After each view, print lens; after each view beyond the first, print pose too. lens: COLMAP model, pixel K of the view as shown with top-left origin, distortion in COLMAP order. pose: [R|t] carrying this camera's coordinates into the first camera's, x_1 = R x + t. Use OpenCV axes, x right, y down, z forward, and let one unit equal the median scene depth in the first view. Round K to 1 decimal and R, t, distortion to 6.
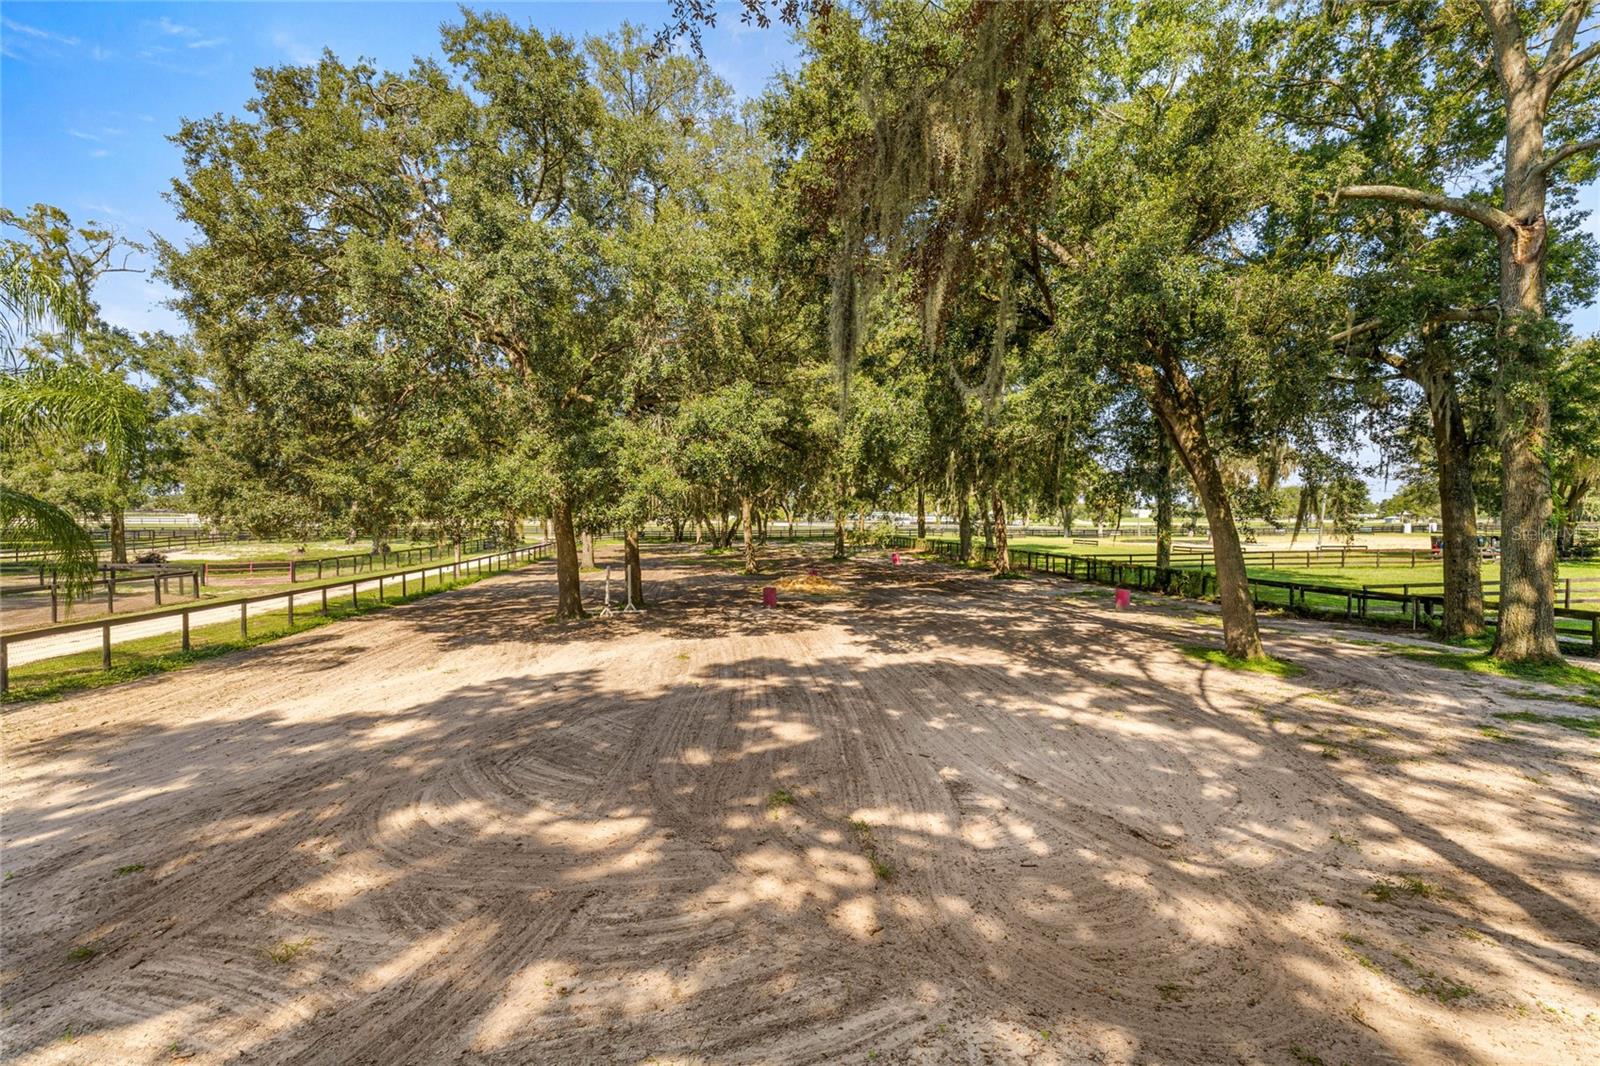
lens RADIAL K [[674.0, 0, 796.9], [0, 674.0, 533.0], [0, 0, 1]] dist [0.000583, 0.000111]
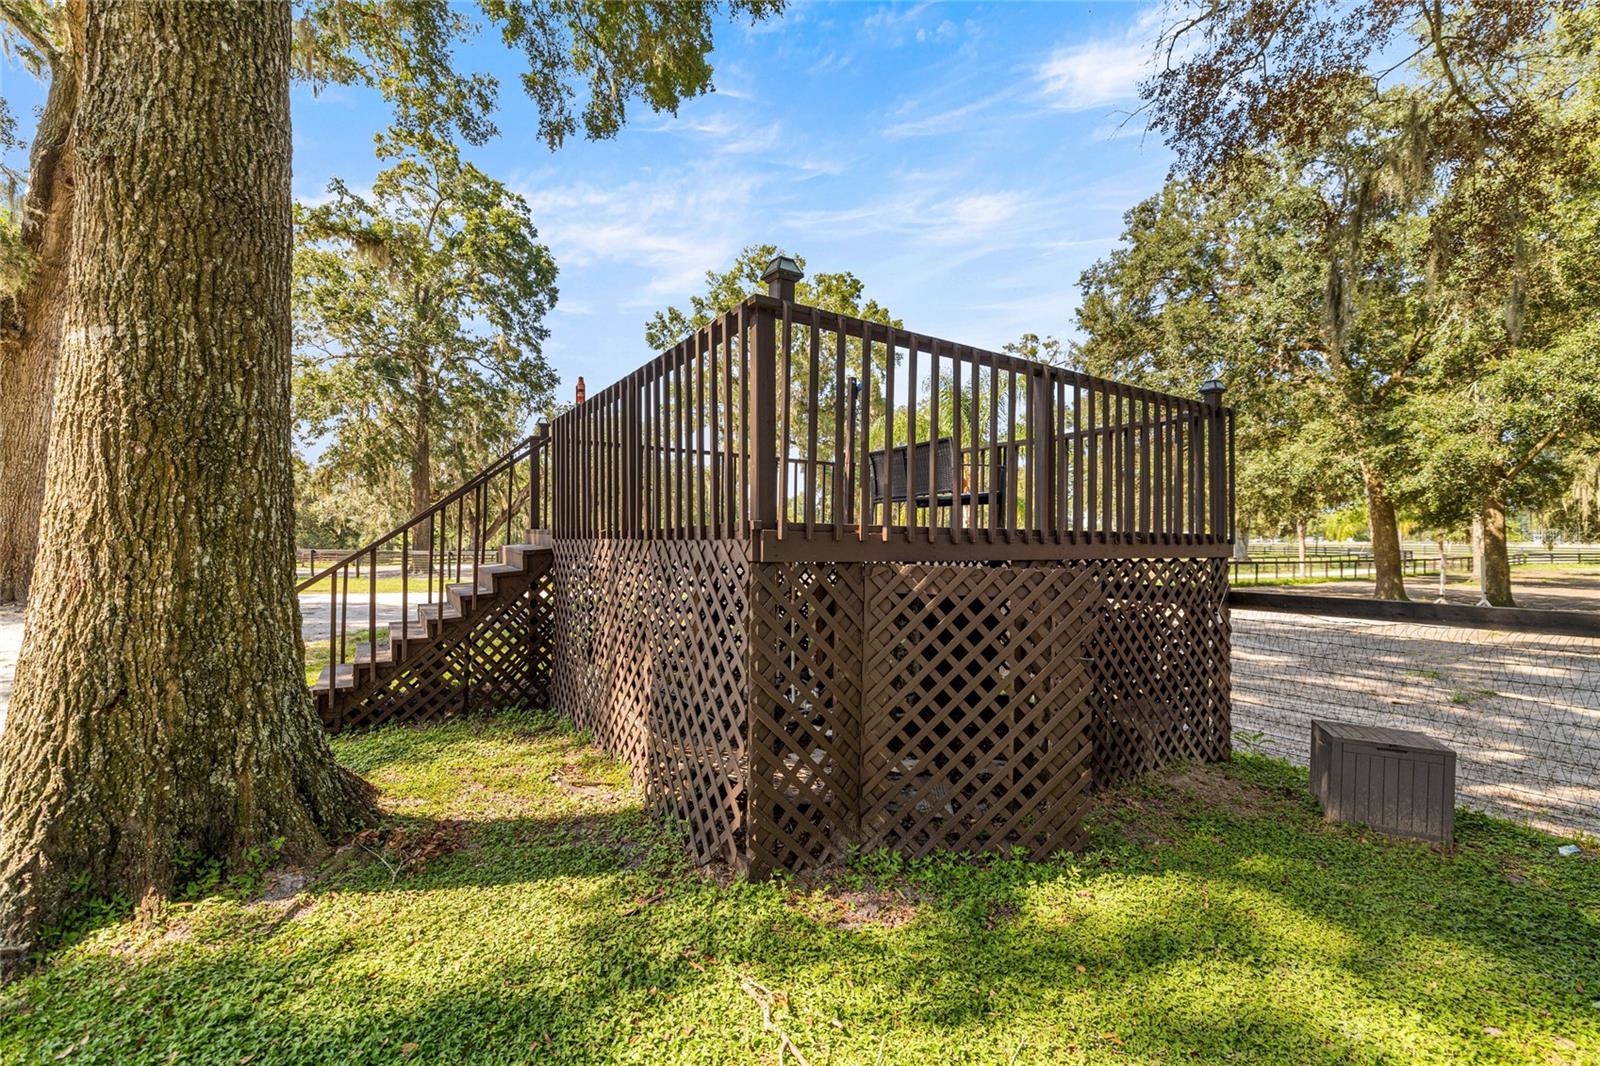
lens RADIAL K [[674.0, 0, 796.9], [0, 674.0, 533.0], [0, 0, 1]] dist [0.000583, 0.000111]
pose [[0.391880, -0.010799, -0.919953, 0.320964], [-0.029422, 0.999273, -0.024263, 0.097889], [0.919546, 0.036575, 0.391278, -0.264955]]
